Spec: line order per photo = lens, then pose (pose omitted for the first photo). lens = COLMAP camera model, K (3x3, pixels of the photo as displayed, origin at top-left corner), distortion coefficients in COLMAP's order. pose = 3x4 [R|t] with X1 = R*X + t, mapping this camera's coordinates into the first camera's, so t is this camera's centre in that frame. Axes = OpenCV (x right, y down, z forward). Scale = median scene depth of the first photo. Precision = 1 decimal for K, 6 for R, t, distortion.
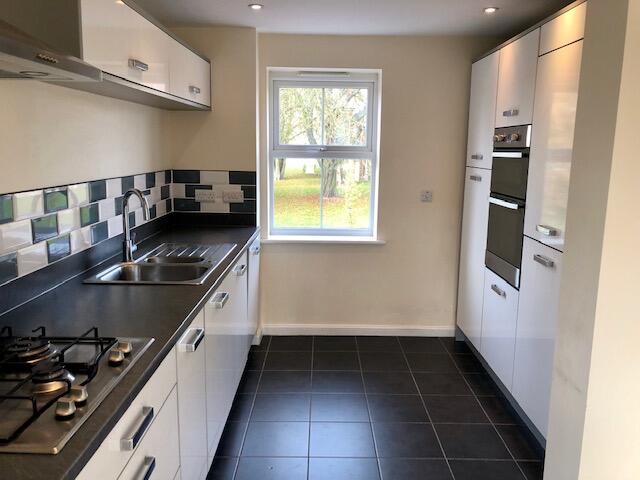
lens RADIAL K [[525.6, 0, 323.4], [0, 525.6, 240.7], [0, 0, 1]] dist [0.018235, -0.009710]
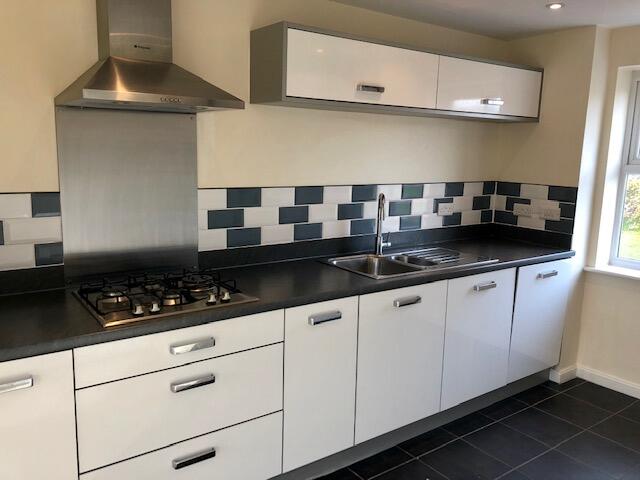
lens RADIAL K [[525.6, 0, 321.1], [0, 525.6, 239.2], [0, 0, 1]] dist [0.018235, -0.009710]
pose [[0.574821, 0.132764, -0.807437, 0.349883], [-0.156952, 0.986317, 0.050442, -0.023386], [0.803086, 0.097734, 0.587793, 0.142059]]
